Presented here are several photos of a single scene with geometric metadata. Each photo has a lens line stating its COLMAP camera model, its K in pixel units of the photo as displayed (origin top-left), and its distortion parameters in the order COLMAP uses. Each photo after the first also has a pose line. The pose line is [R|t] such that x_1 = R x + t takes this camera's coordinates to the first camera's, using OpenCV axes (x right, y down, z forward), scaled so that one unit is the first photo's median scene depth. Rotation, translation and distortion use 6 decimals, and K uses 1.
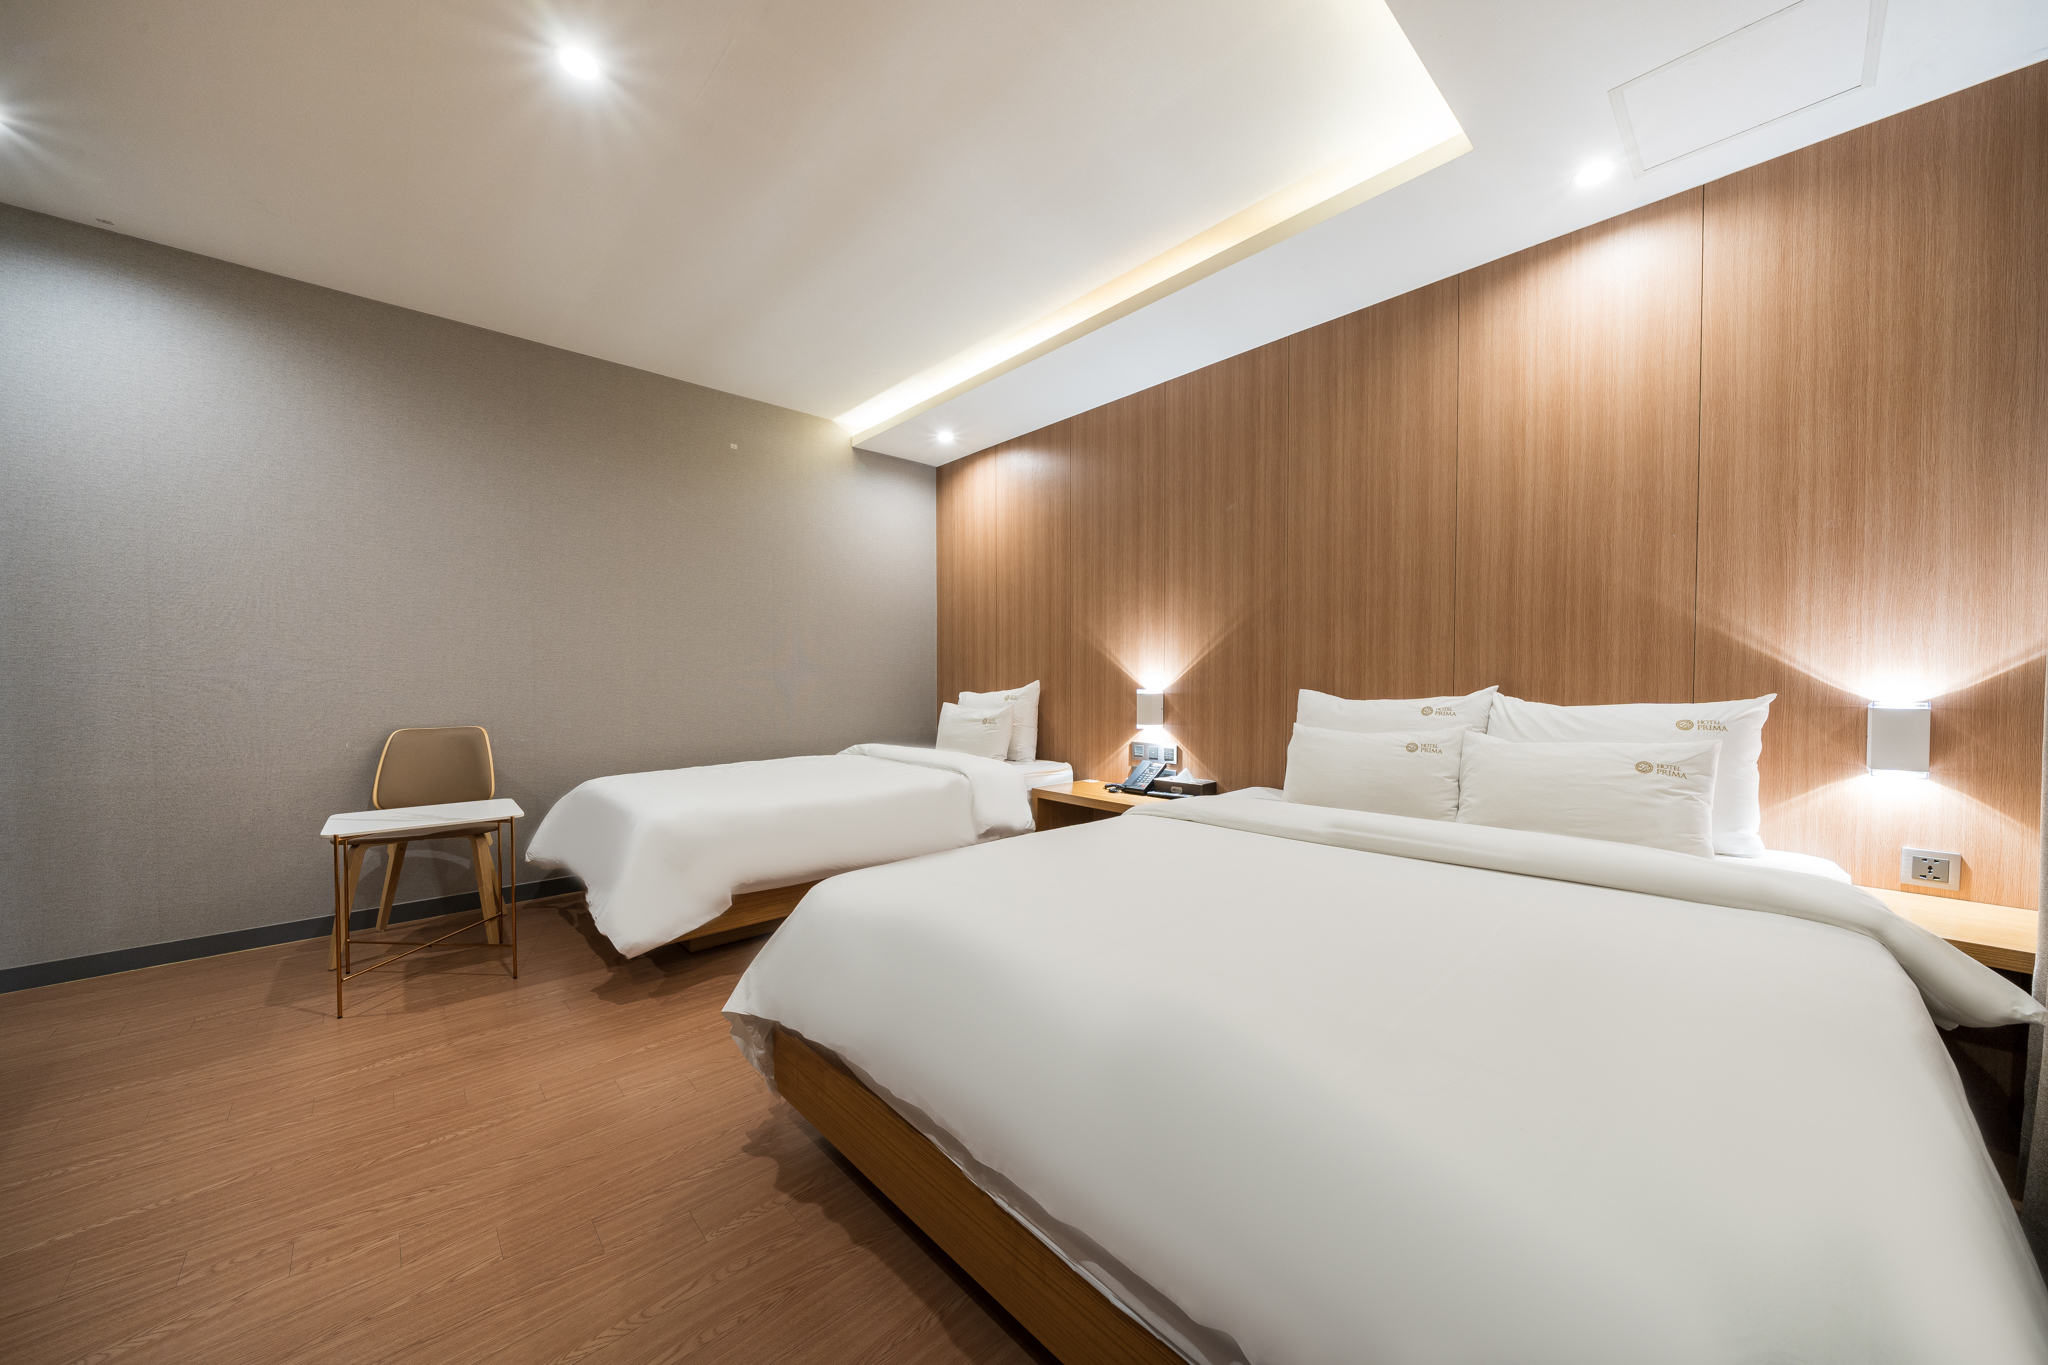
lens RADIAL K [[698.4, 0, 1022.9], [0, 698.4, 691.9], [0, 0, 1]] dist [-0.000641, -0.000218]
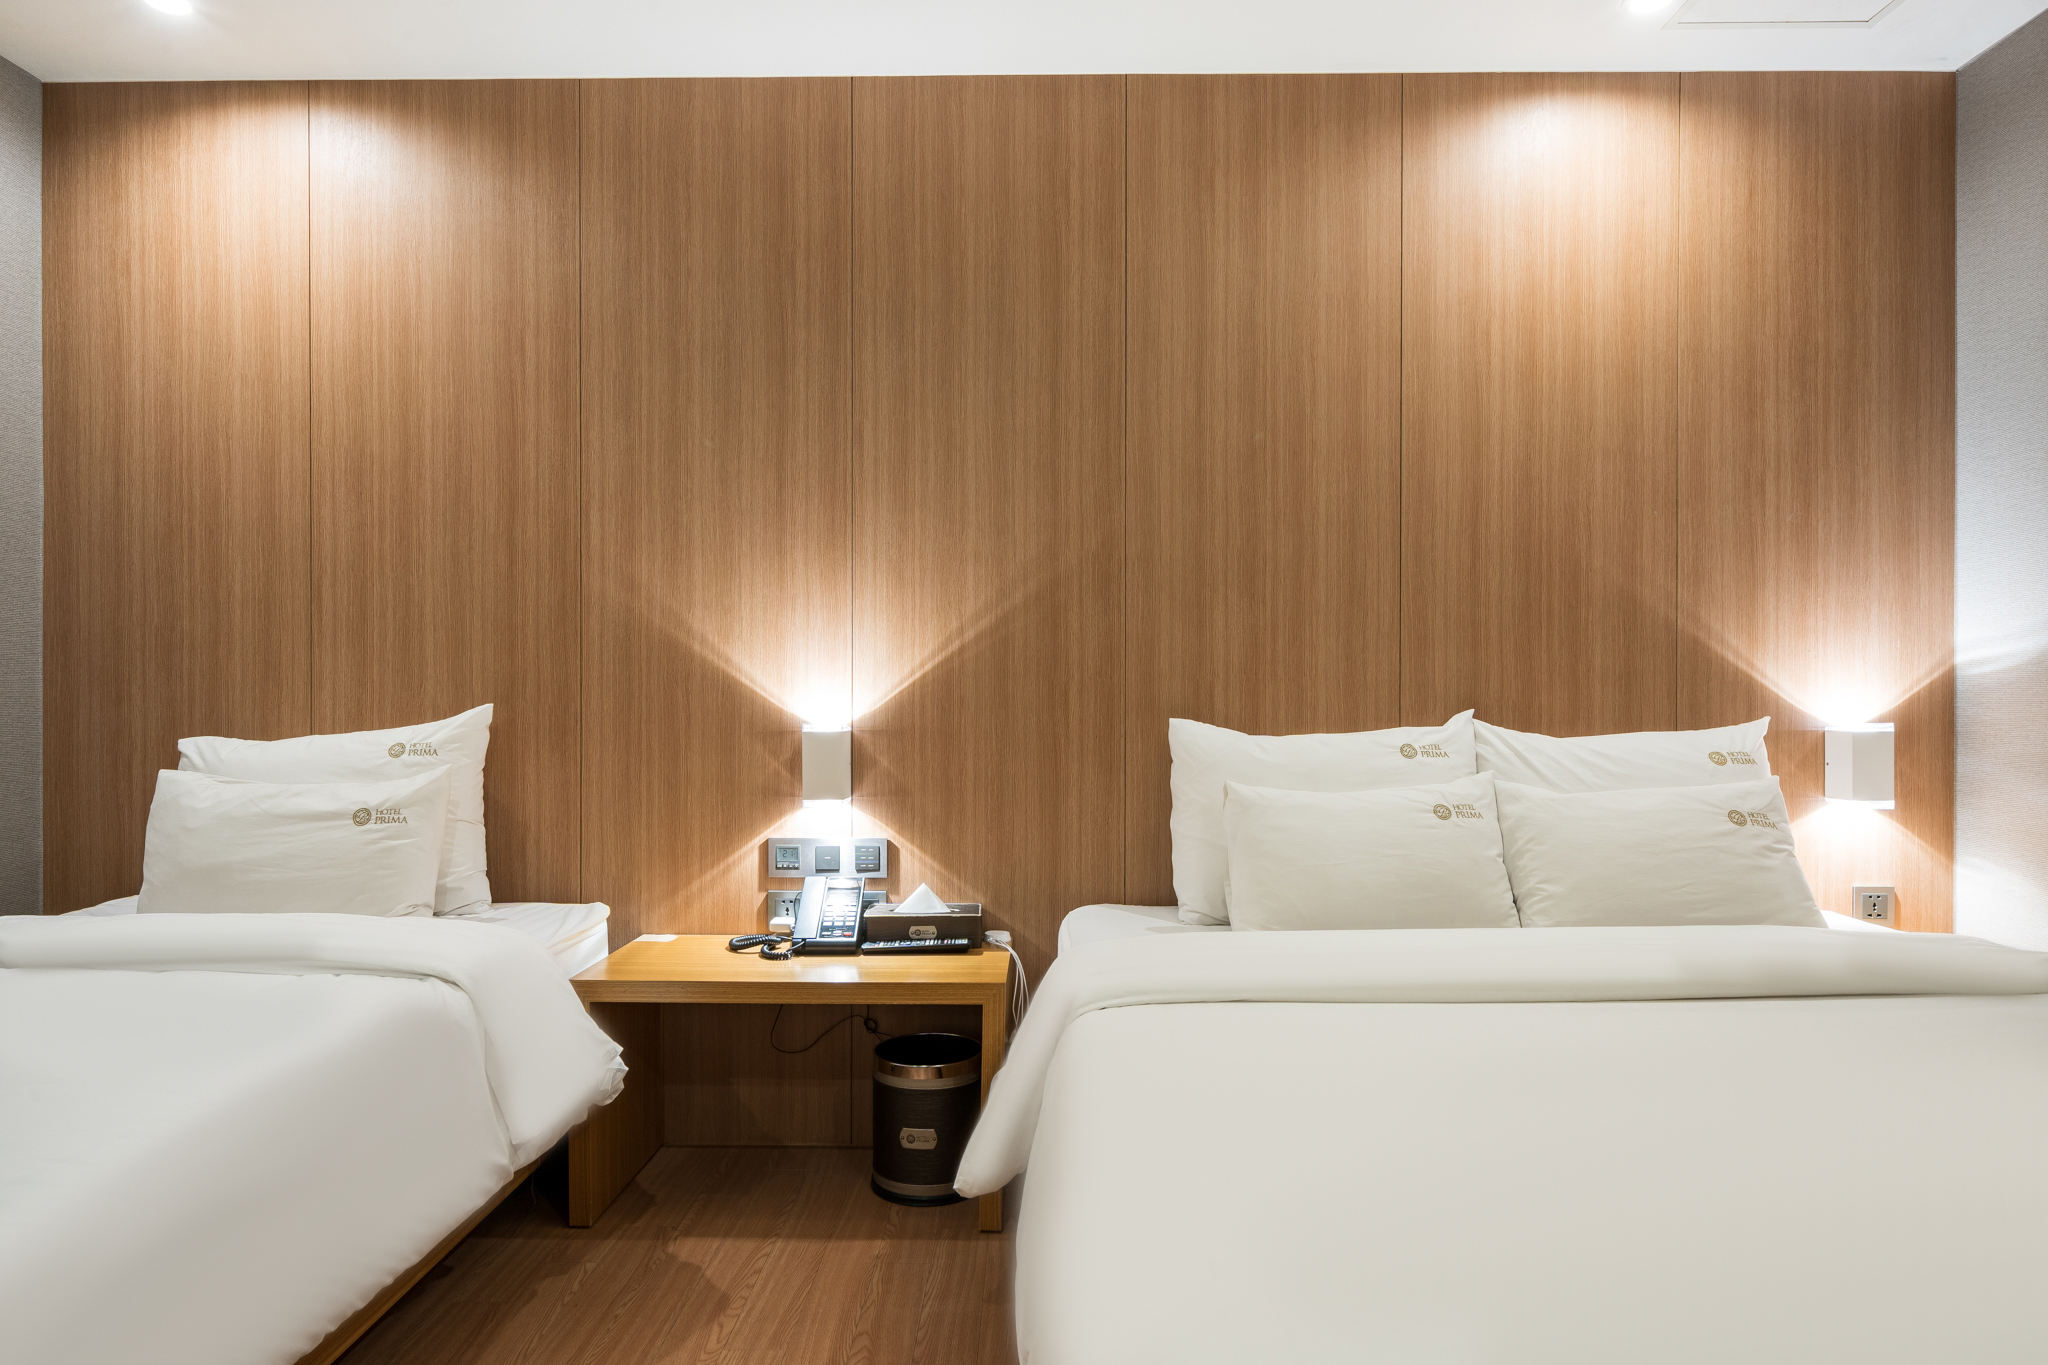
lens RADIAL K [[1161.9, 0, 1016.2], [0, 1161.9, 689.5], [0, 0, 1]] dist [0.003959, 0.001297]
pose [[0.693450, 0.001708, 0.720503, -0.341979], [0.014972, 0.999747, -0.016779, -0.012654], [-0.720349, 0.022423, 0.693249, 0.443752]]
